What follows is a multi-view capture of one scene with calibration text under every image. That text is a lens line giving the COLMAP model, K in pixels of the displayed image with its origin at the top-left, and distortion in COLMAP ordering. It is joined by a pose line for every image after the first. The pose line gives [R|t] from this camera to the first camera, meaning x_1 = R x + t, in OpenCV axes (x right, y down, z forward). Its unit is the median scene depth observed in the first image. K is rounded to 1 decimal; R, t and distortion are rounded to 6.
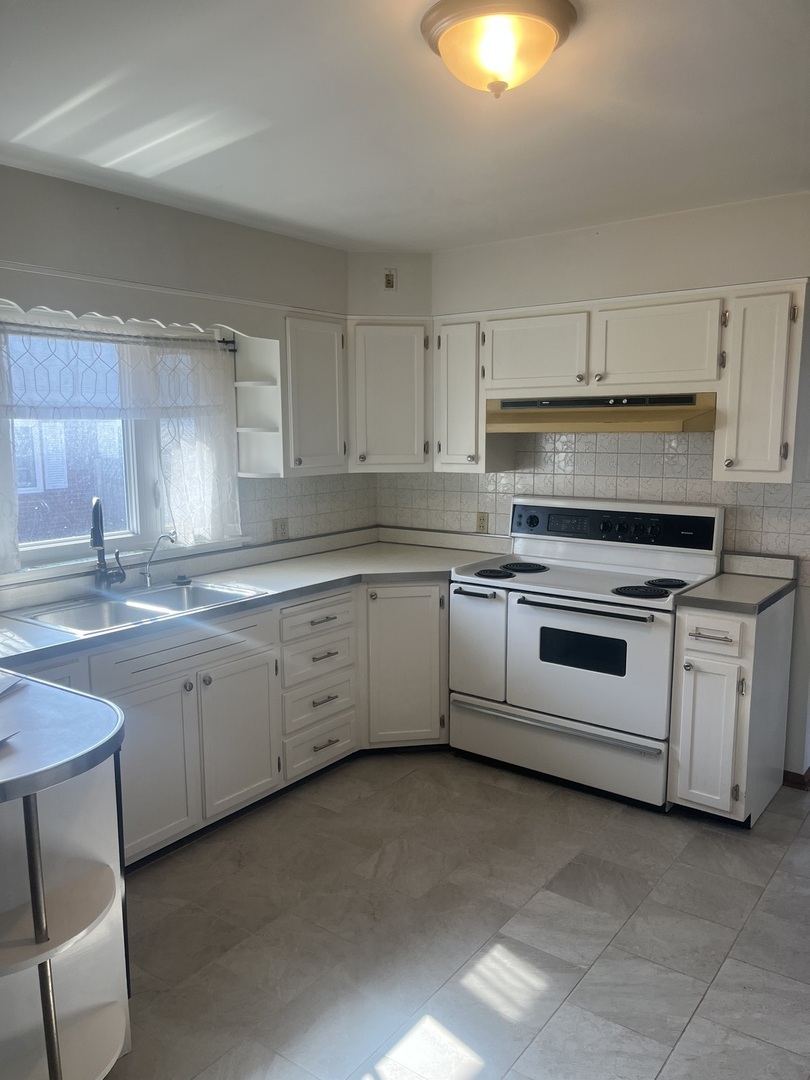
lens RADIAL K [[819.7, 0, 402.1], [0, 819.7, 543.2], [0, 0, 1]] dist [0.055348, -0.070172]
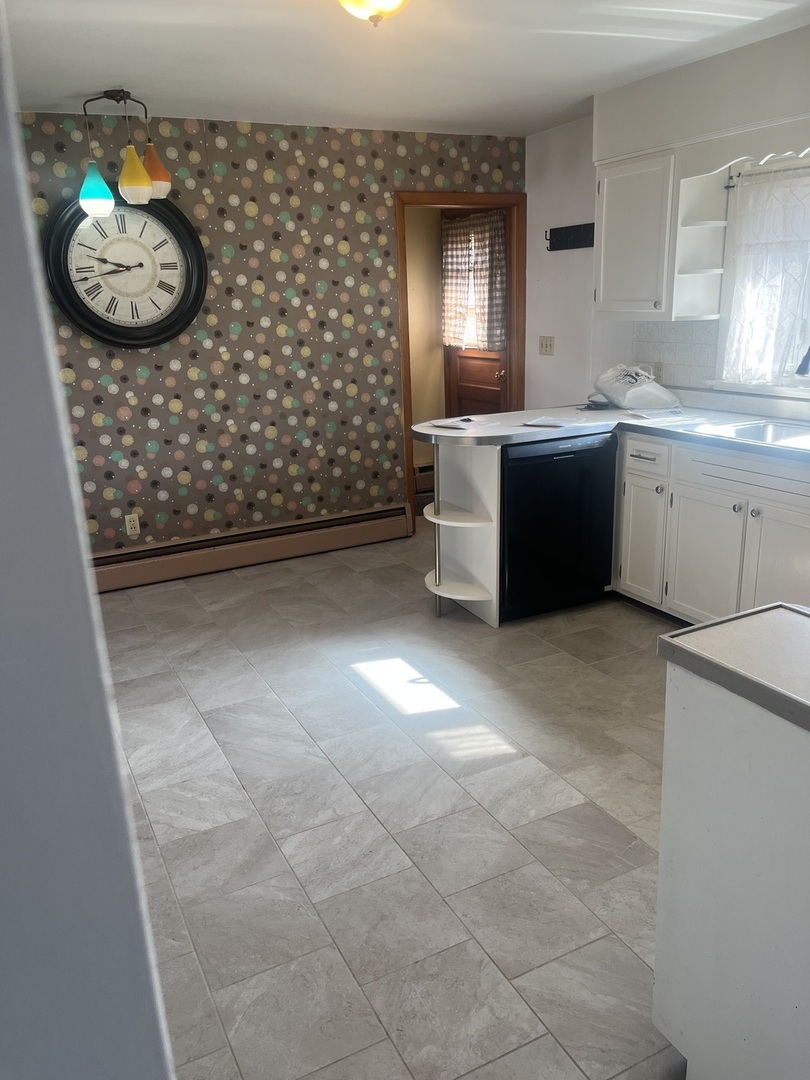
lens RADIAL K [[819.7, 0, 402.3], [0, 819.7, 541.7], [0, 0, 1]] dist [0.055348, -0.070172]
pose [[-0.429480, 0.278667, -0.859006, 1.081742], [-0.102136, 0.930108, 0.352799, -0.153789], [0.897282, 0.239256, -0.371001, 1.240939]]
